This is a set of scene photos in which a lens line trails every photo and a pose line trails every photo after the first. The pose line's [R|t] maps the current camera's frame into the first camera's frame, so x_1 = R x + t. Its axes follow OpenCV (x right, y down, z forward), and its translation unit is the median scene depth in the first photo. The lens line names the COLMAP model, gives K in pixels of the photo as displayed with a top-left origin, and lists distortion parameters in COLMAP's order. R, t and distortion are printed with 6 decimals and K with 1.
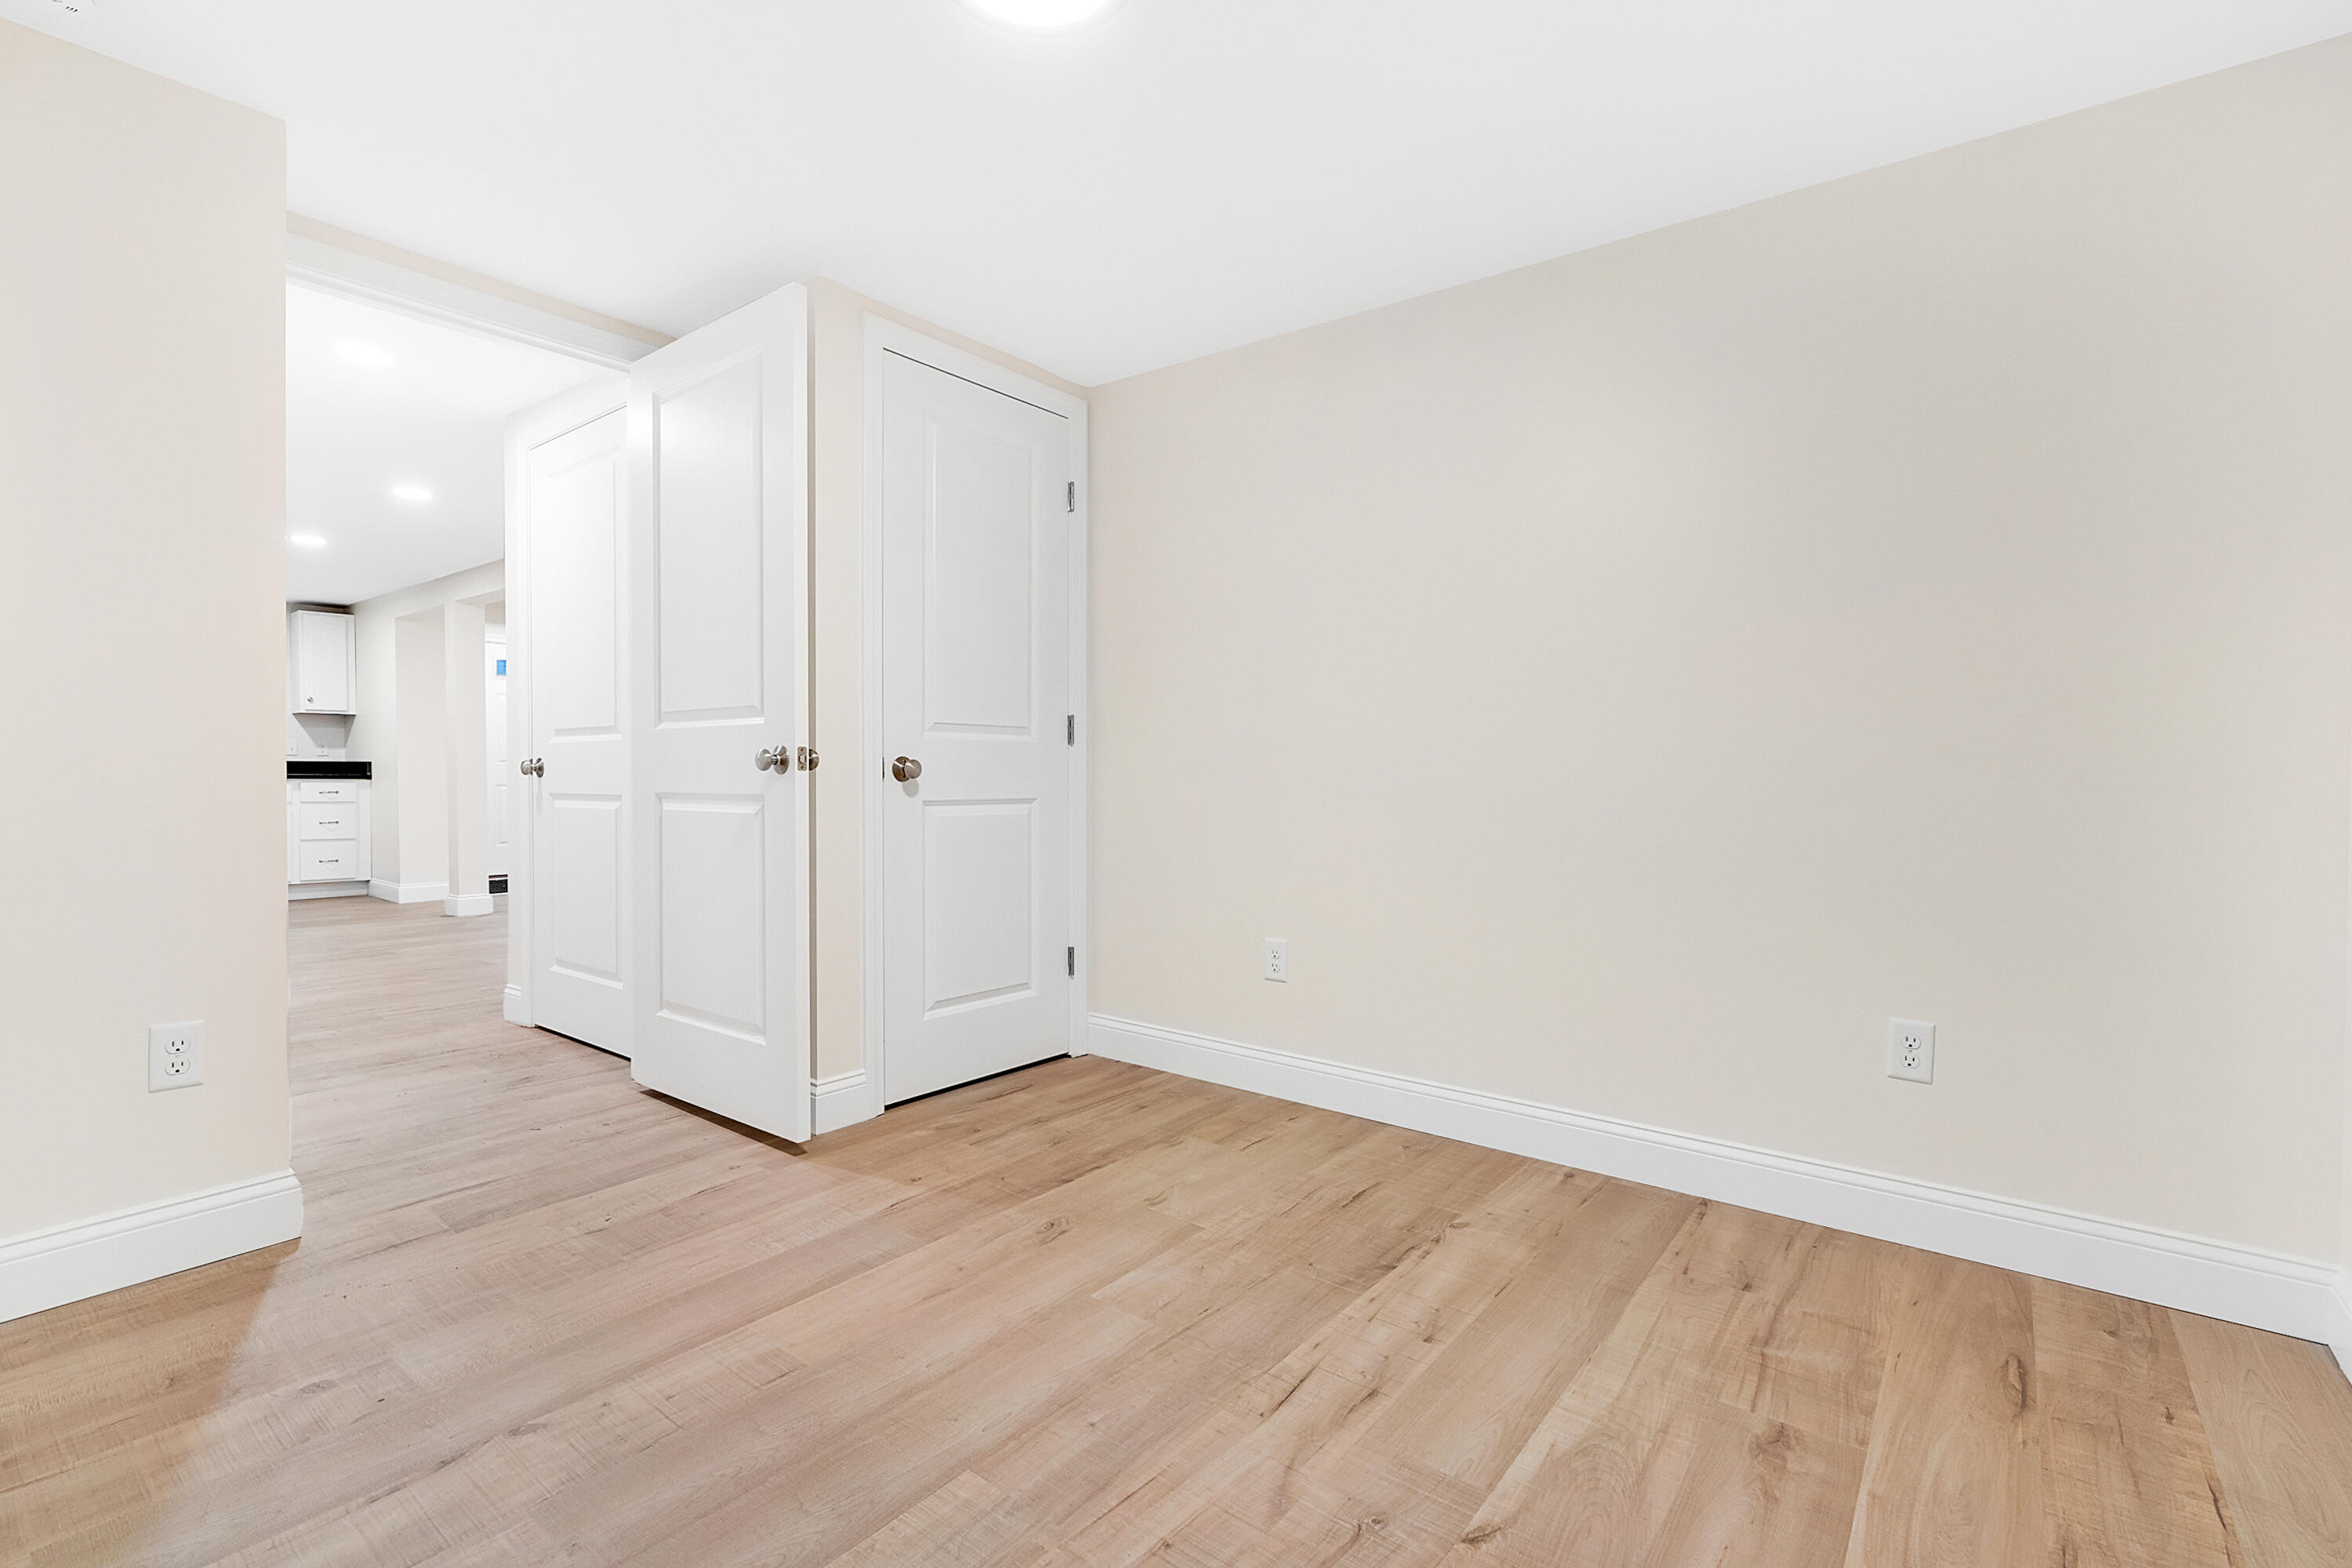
lens RADIAL K [[1065.9, 0, 1176.0], [0, 1065.9, 784.0], [0, 0, 1]] dist [-0.003578, 0.000641]
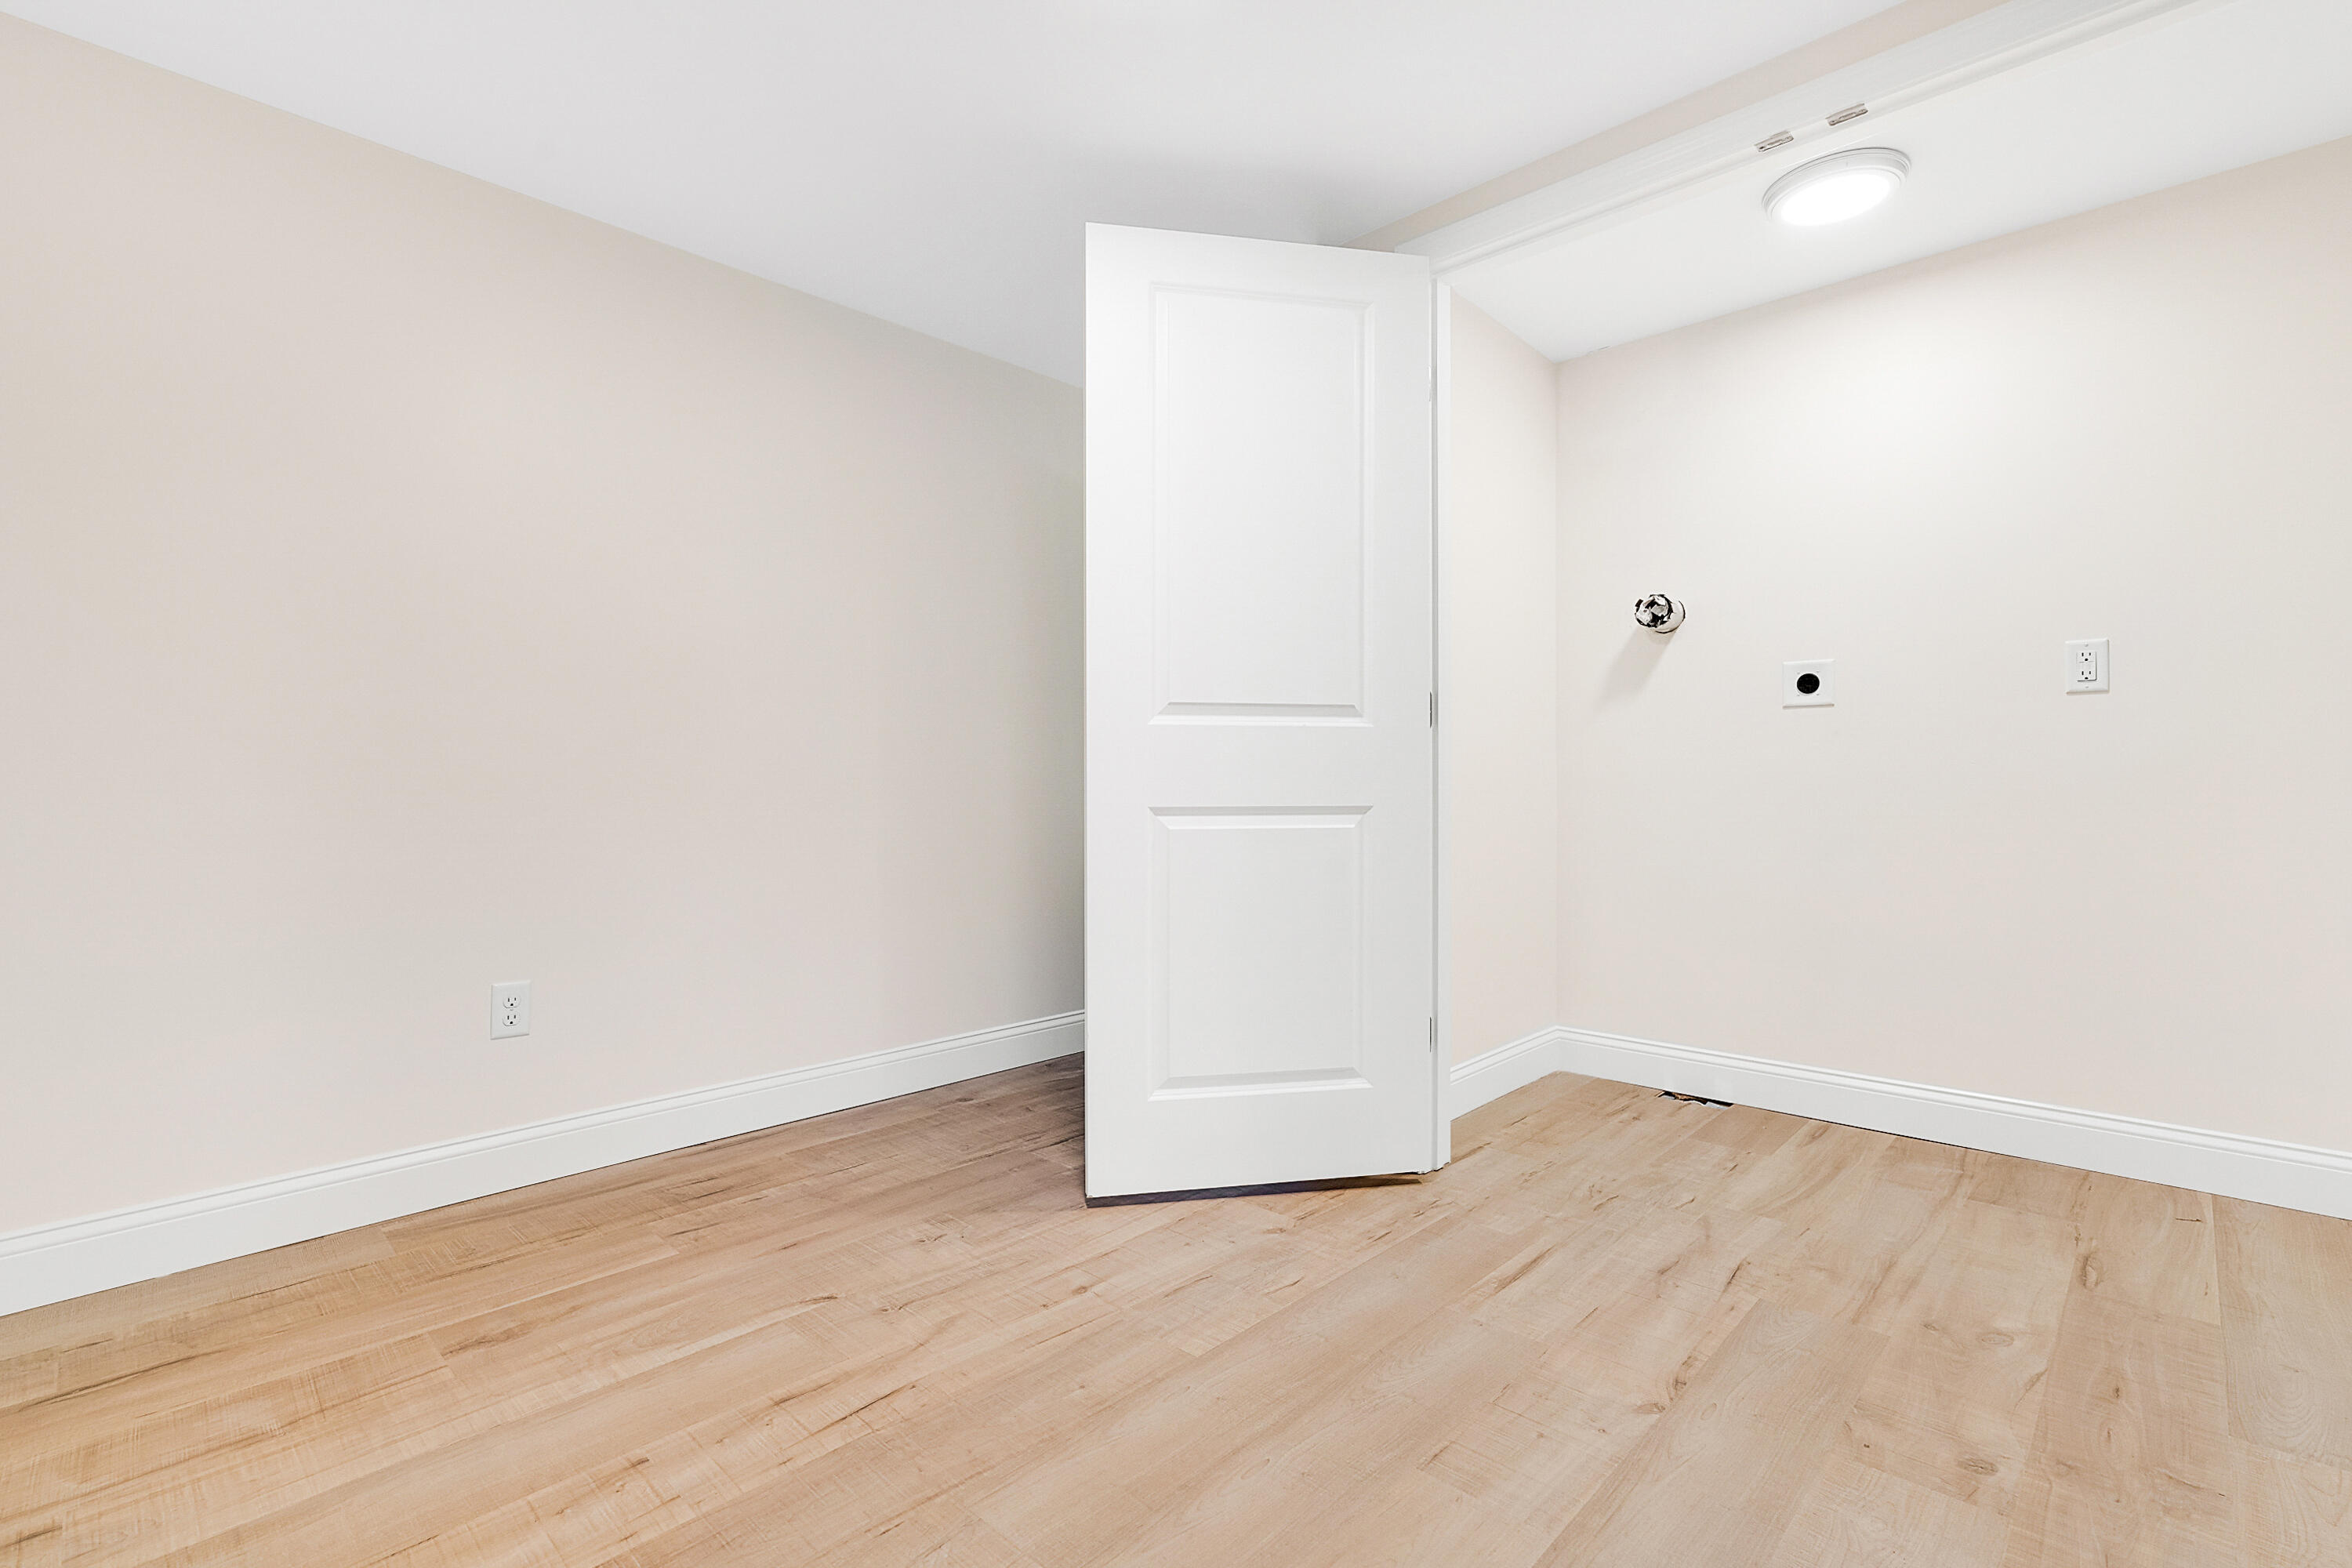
lens RADIAL K [[1065.9, 0, 1176.0], [0, 1065.9, 784.0], [0, 0, 1]] dist [-0.003578, 0.000641]
pose [[-0.994946, -0.001950, 0.100394, -0.242844], [-0.000442, 0.999887, 0.015036, 0.012149], [-0.100412, 0.014916, -0.994834, 1.805821]]
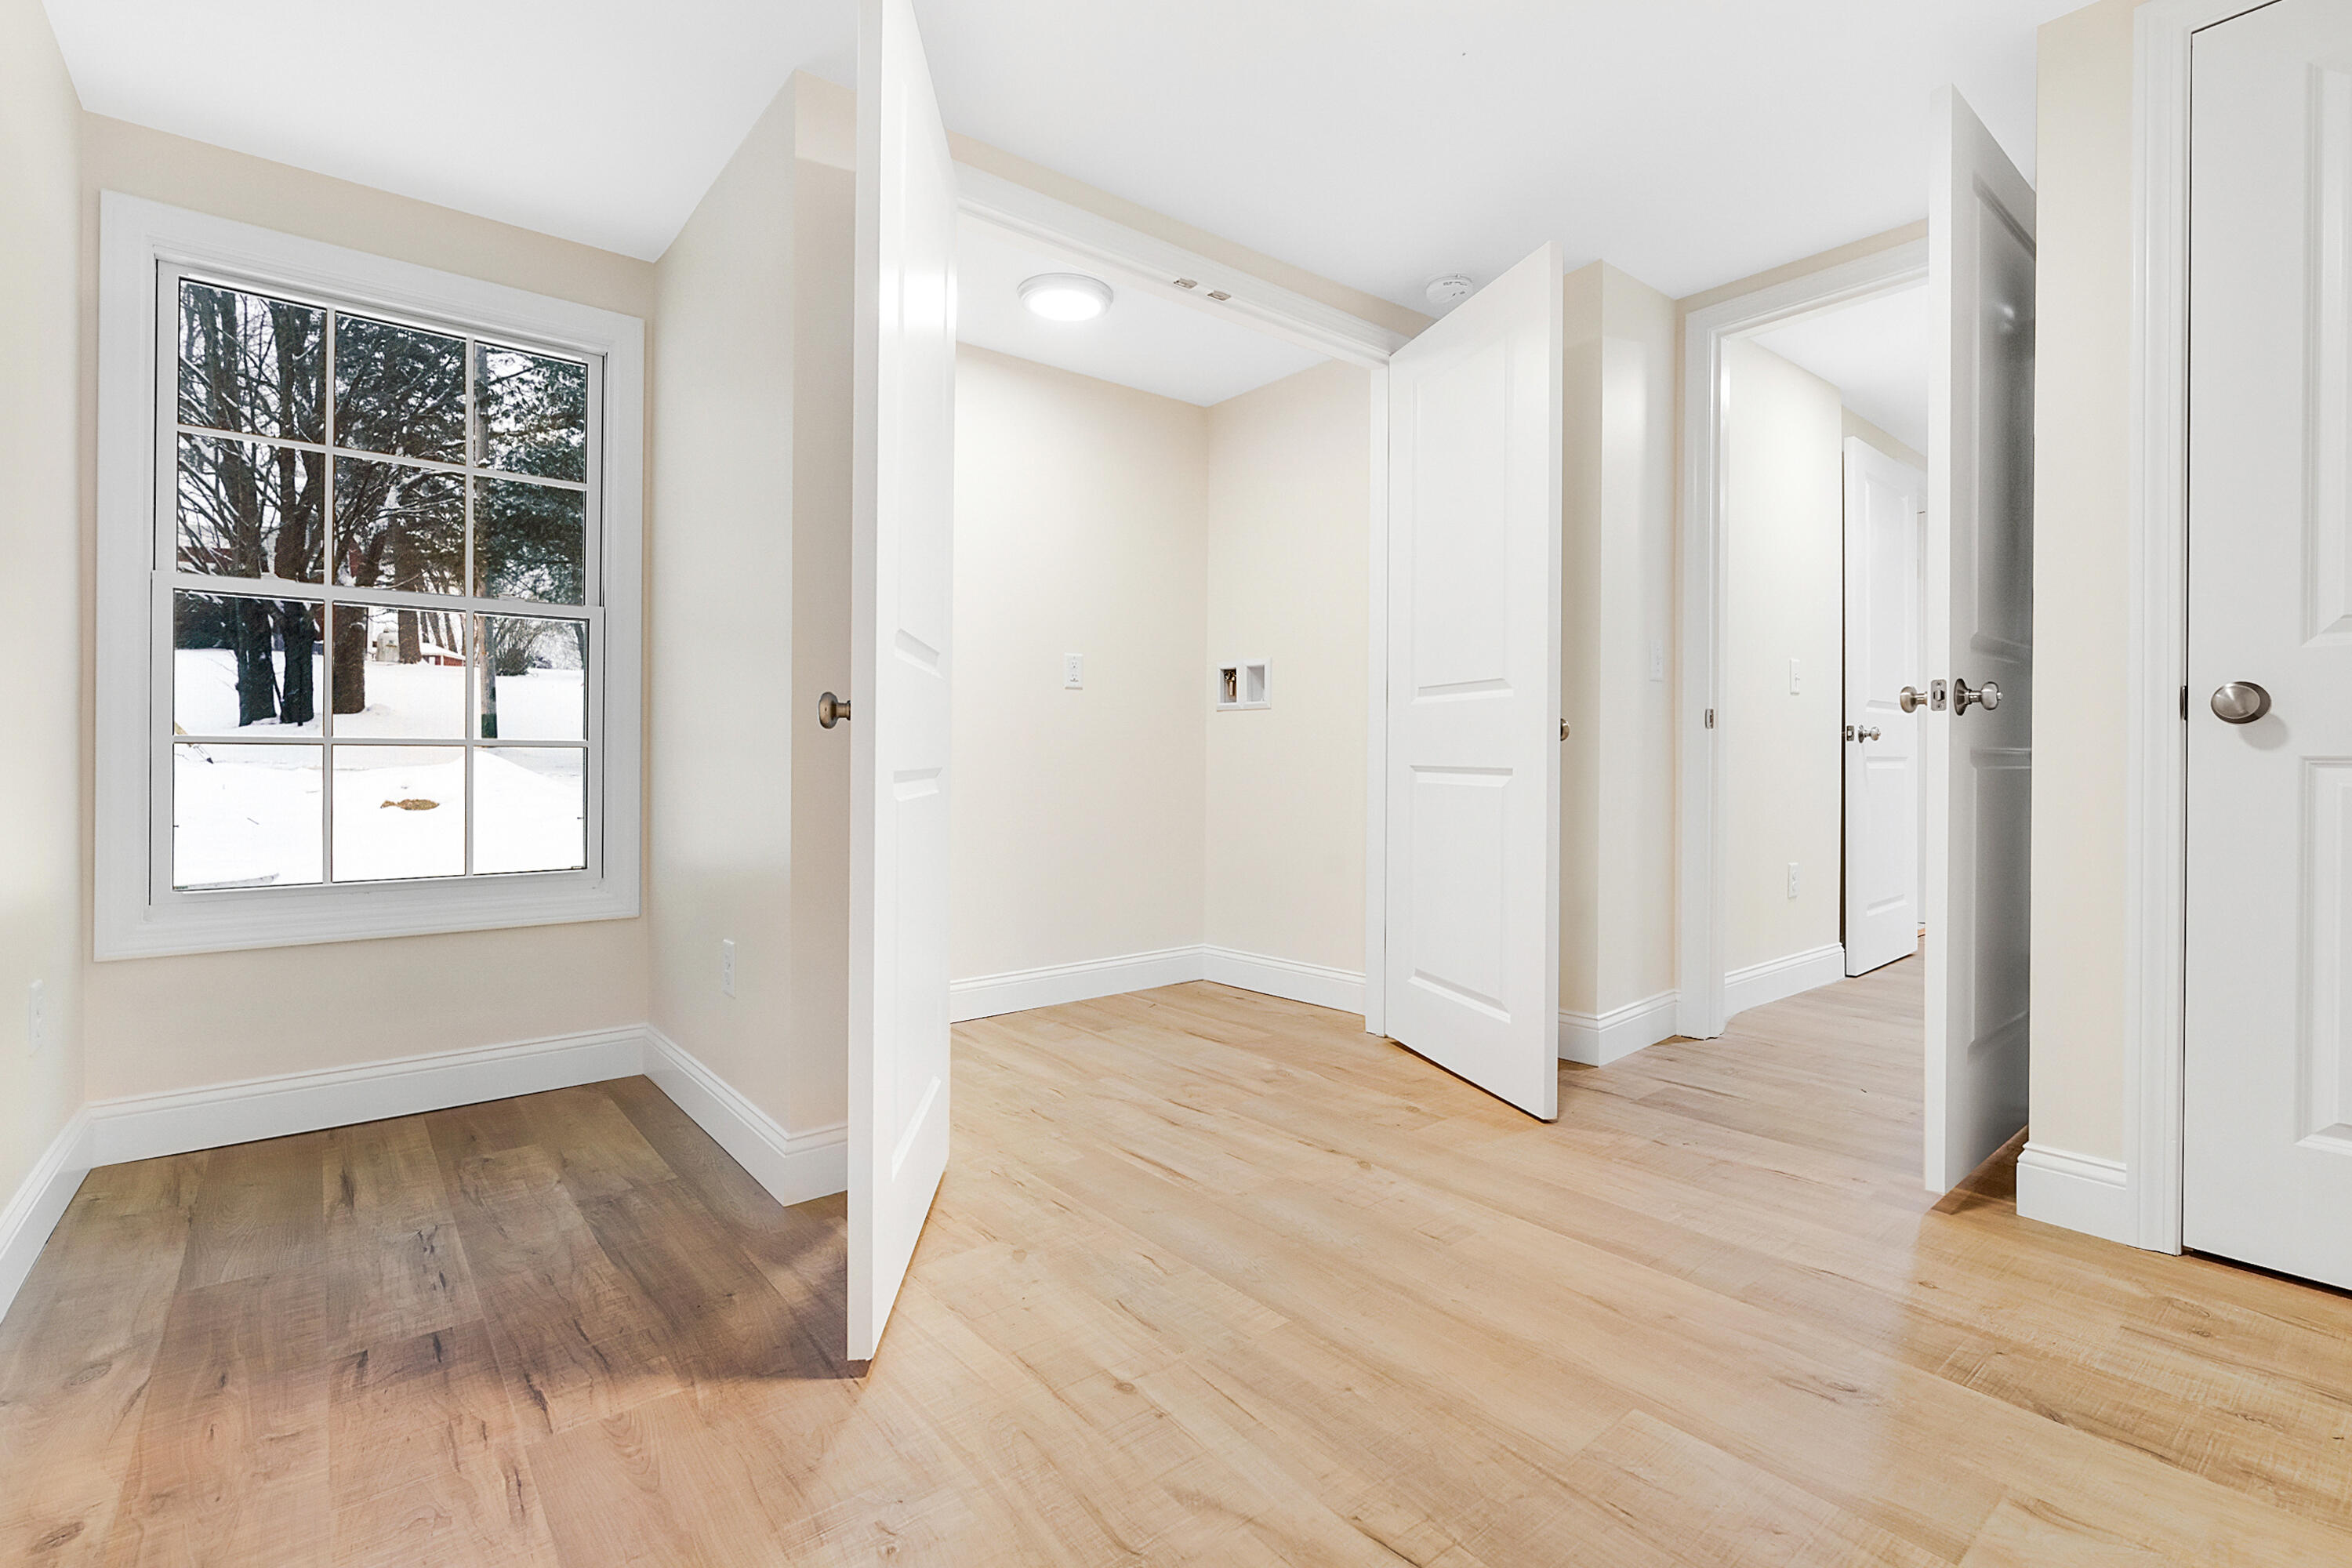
lens RADIAL K [[1065.9, 0, 1176.0], [0, 1065.9, 784.0], [0, 0, 1]] dist [-0.003578, 0.000641]
pose [[-0.224632, 0.022499, -0.974184, 0.782111], [-0.012807, 0.999579, 0.026039, 0.039791], [0.974359, 0.018326, -0.224250, 0.955496]]
